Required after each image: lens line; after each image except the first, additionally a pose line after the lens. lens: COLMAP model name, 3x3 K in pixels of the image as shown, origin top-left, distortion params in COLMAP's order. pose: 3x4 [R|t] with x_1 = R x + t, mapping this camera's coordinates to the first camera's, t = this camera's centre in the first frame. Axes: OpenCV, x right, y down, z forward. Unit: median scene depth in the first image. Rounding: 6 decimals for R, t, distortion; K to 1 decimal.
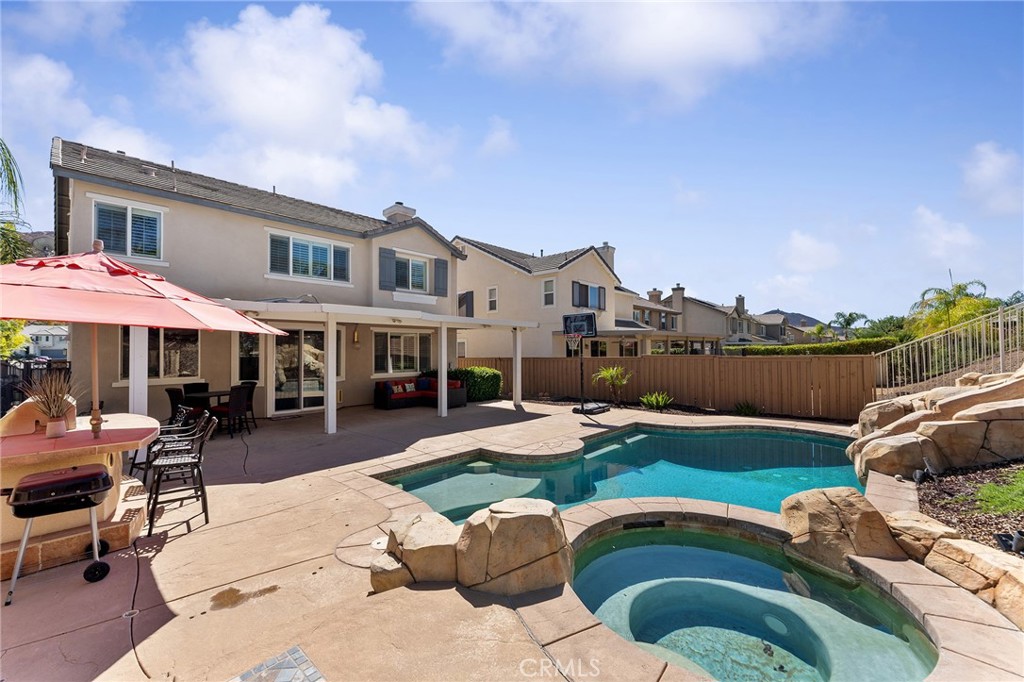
lens RADIAL K [[408.2, 0, 509.5], [0, 408.2, 341.8], [0, 0, 1]] dist [-0.007546, 0.000122]
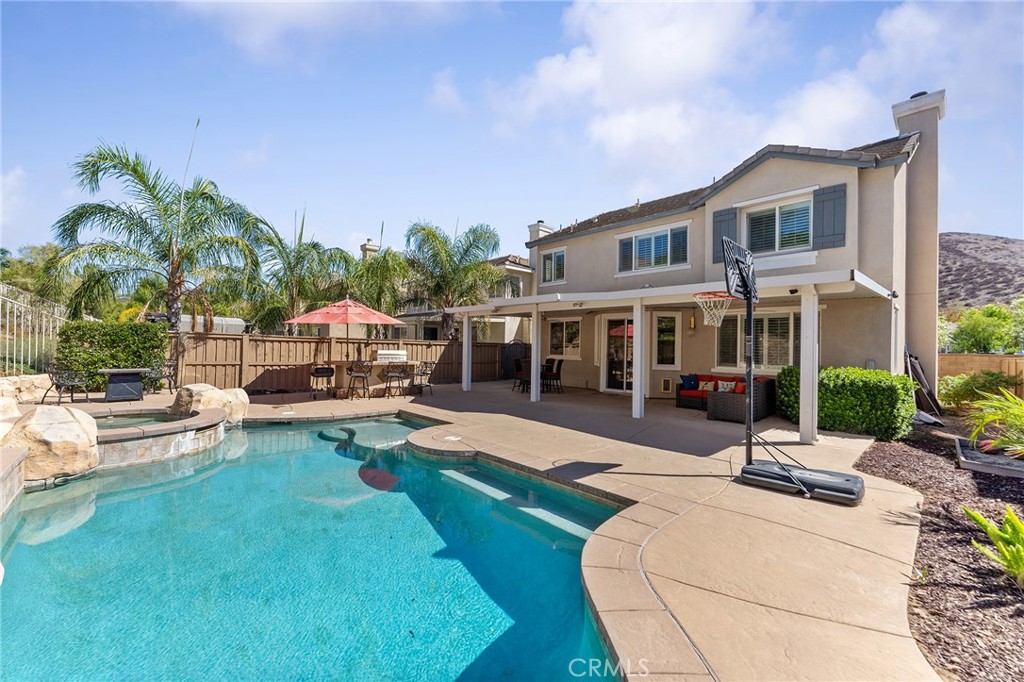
lens RADIAL K [[411.6, 0, 516.4], [0, 411.6, 338.3], [0, 0, 1]] dist [-0.002265, -0.000499]
pose [[-0.064839, 0.002041, -0.997894, 0.568004], [0.019267, 0.999814, 0.000793, 0.014834], [0.997710, -0.019175, -0.064867, 0.698461]]
